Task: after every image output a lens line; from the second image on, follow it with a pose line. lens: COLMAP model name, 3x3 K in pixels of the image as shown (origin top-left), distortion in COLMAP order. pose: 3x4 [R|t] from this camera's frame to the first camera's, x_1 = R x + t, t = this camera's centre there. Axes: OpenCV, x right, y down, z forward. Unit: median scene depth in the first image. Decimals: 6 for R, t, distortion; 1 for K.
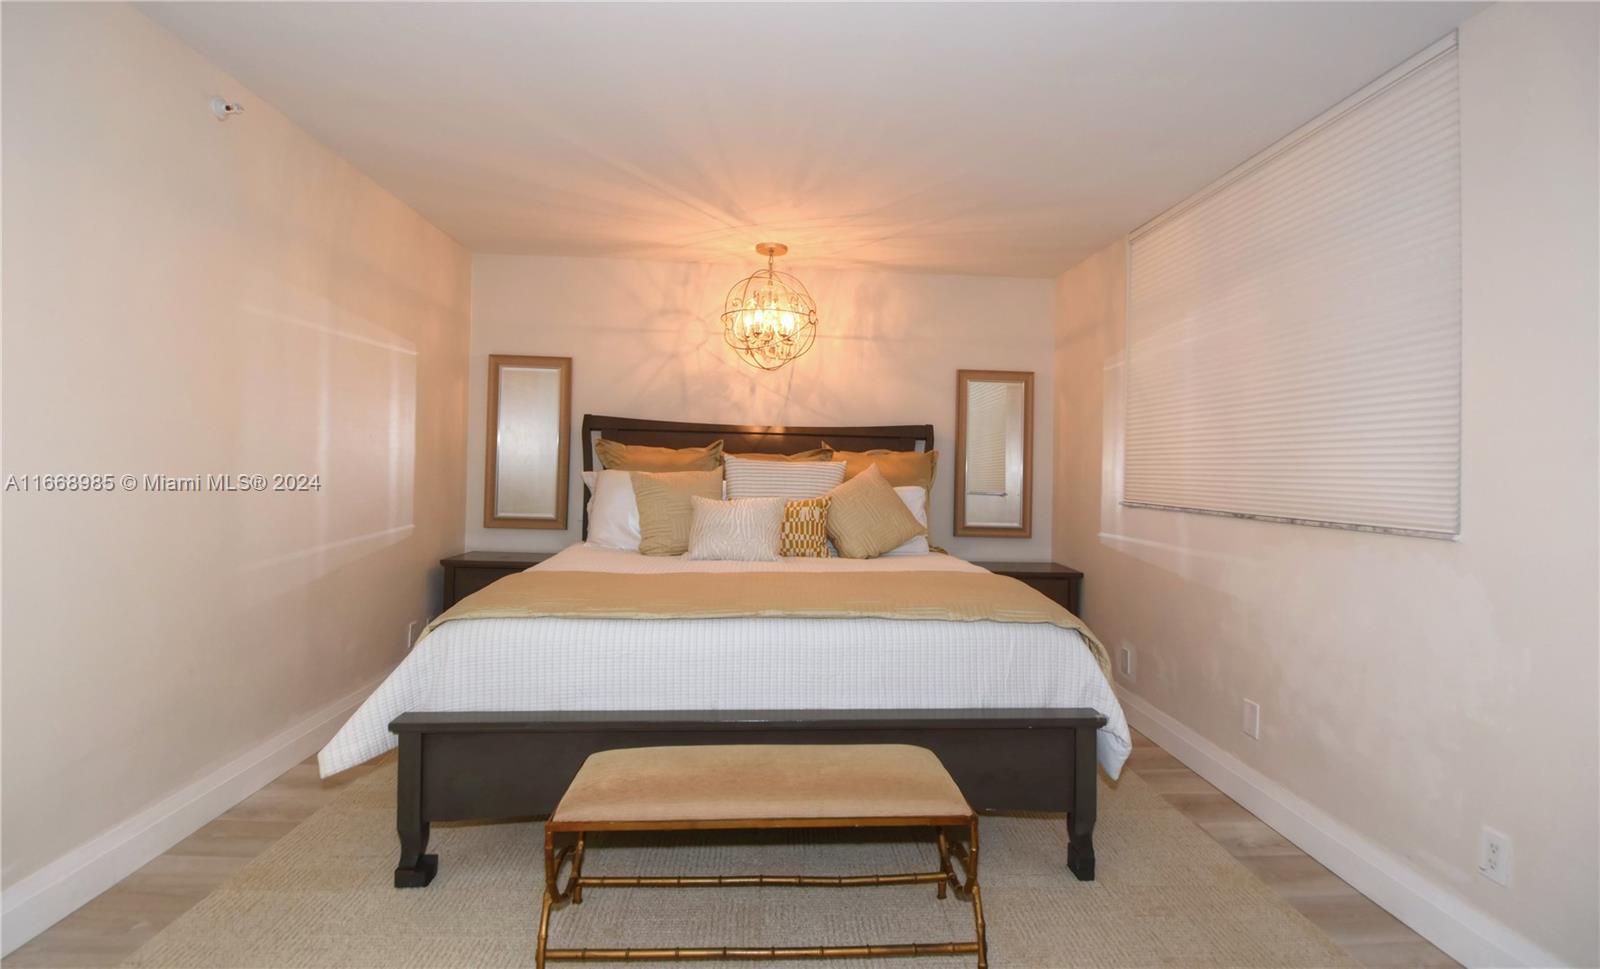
lens RADIAL K [[708.3, 0, 818.0], [0, 708.3, 459.6], [0, 0, 1]] dist [0.012361, -0.019211]
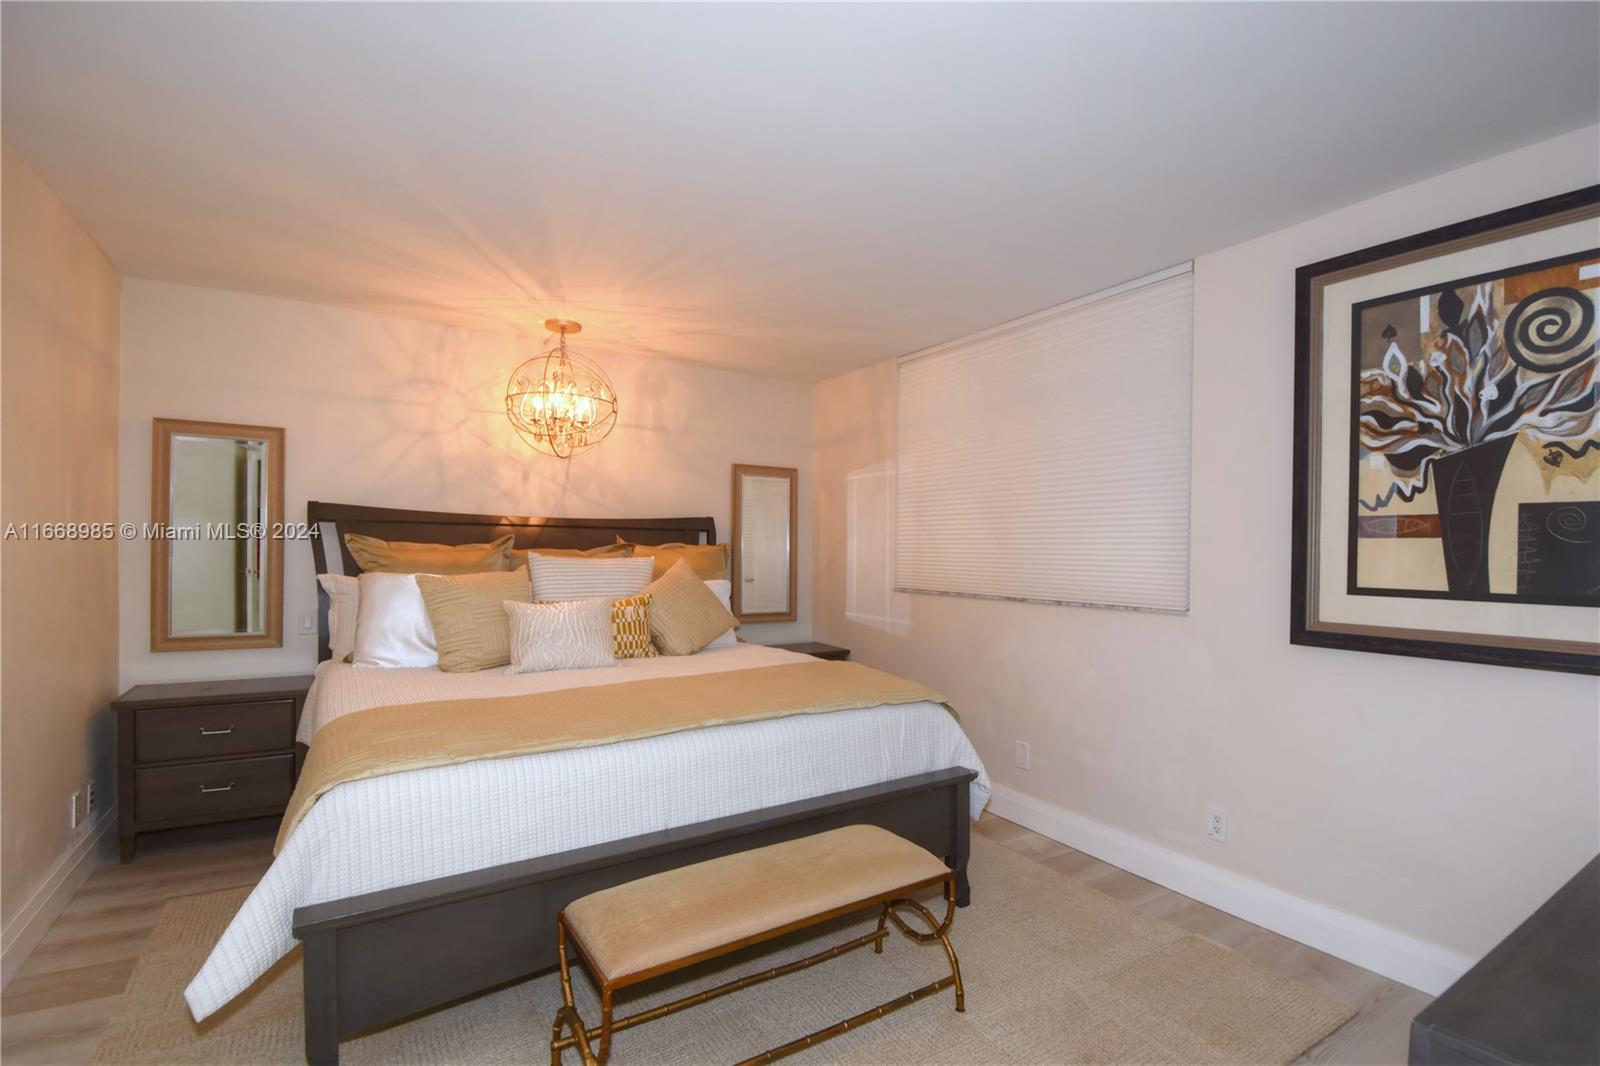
lens RADIAL K [[711.1, 0, 800.5], [0, 711.1, 556.4], [0, 0, 1]] dist [0.022640, -0.029770]
pose [[0.883068, -0.018029, 0.468898, -0.247737], [0.003928, 0.999511, 0.031034, -0.028251], [-0.469228, -0.025563, 0.882707, 0.034851]]
